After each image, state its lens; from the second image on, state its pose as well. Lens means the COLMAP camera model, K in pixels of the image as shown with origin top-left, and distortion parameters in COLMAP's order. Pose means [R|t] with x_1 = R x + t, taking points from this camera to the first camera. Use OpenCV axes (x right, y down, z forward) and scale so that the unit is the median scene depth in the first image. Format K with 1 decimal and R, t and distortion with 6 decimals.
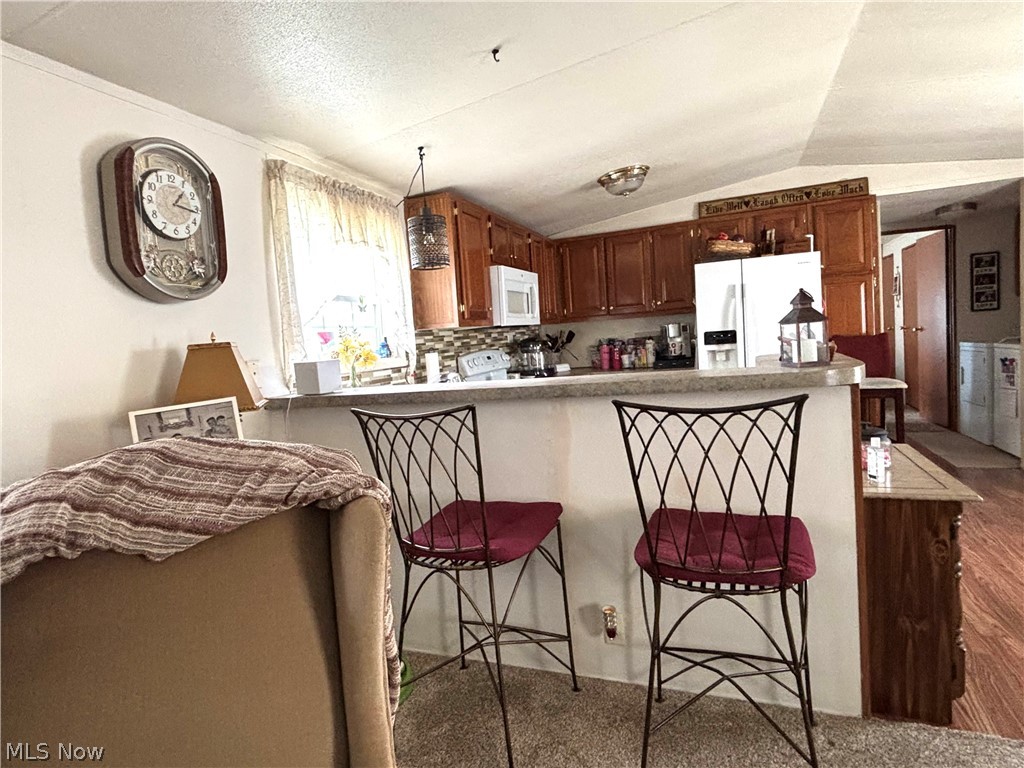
lens RADIAL K [[571.8, 0, 507.3], [0, 571.8, 381.1], [0, 0, 1]] dist [0.016595, -0.014470]
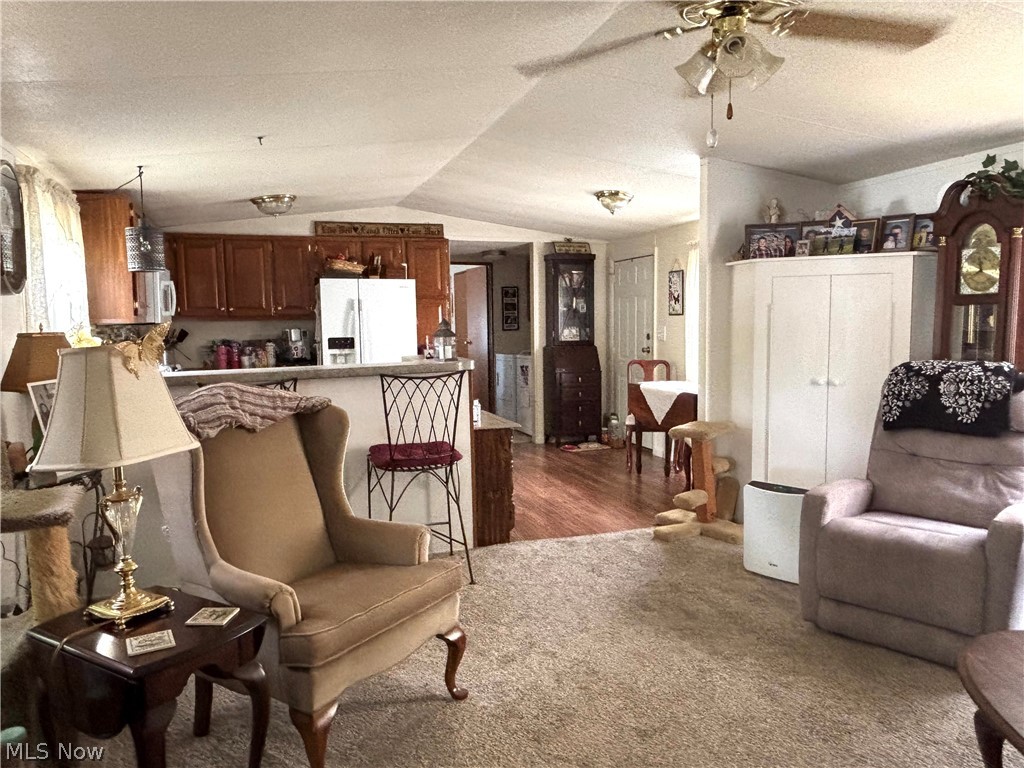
lens RADIAL K [[731.0, 0, 523.5], [0, 731.0, 395.5], [0, 0, 1]] dist [0.034956, -0.052153]
pose [[0.750706, -0.008914, 0.660576, -0.385551], [0.011498, 0.999934, 0.000427, 0.039637], [-0.660536, 0.007275, 0.750759, -0.420585]]
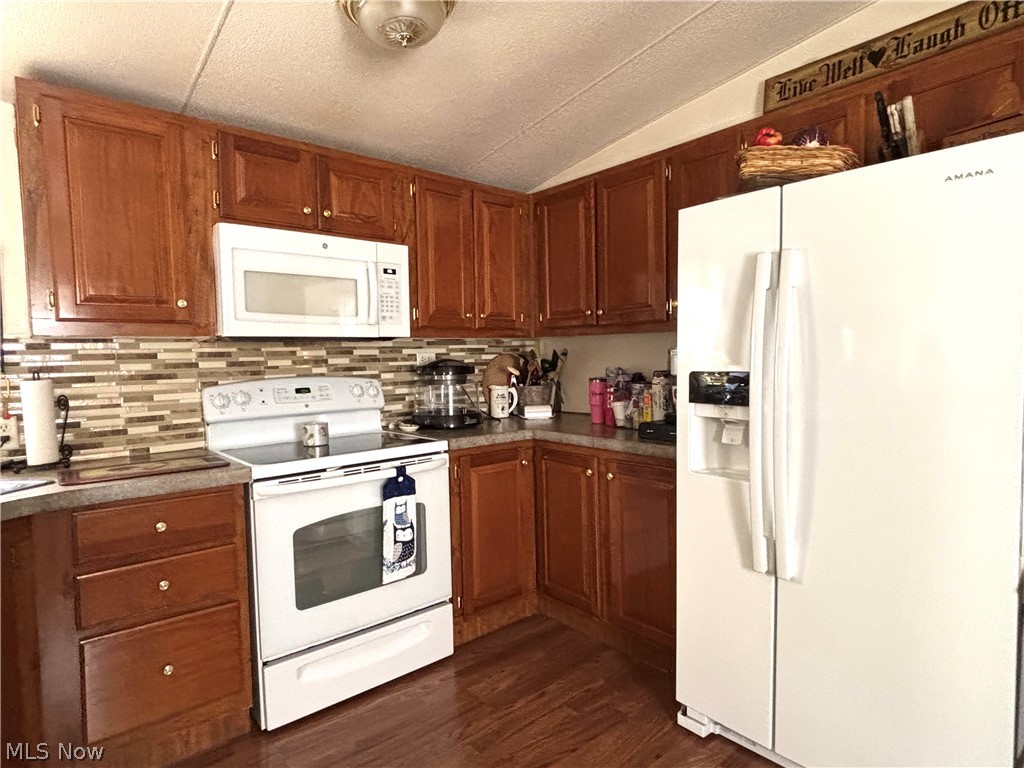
lens RADIAL K [[571.8, 0, 511.7], [0, 571.8, 382.1], [0, 0, 1]] dist [0.016595, -0.014470]
pose [[0.881480, 0.076323, -0.466012, 0.484152], [-0.080708, 0.996682, 0.010572, -0.081941], [0.465273, 0.028292, 0.884715, 0.651480]]
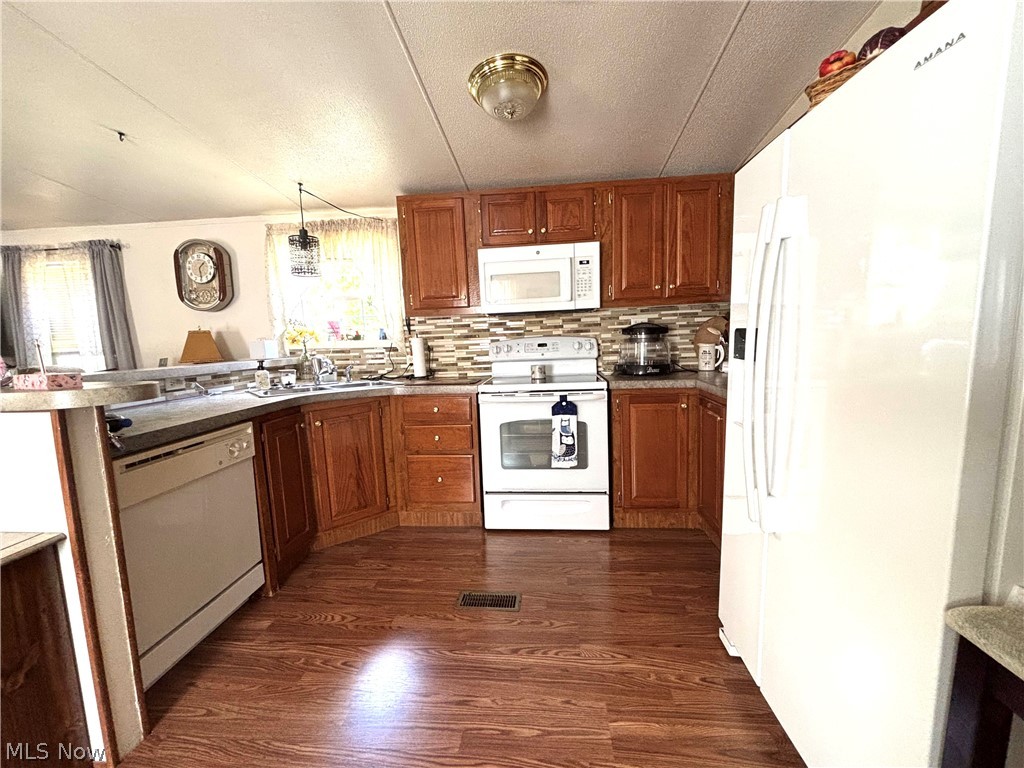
lens RADIAL K [[422.8, 0, 509.5], [0, 422.8, 382.9], [0, 0, 1]] dist [0.010010, -0.001917]
pose [[0.279020, 0.171549, -0.944838, 0.701545], [-0.055914, 0.985147, 0.162355, -0.100304], [0.958656, 0.007529, 0.284468, 0.843661]]
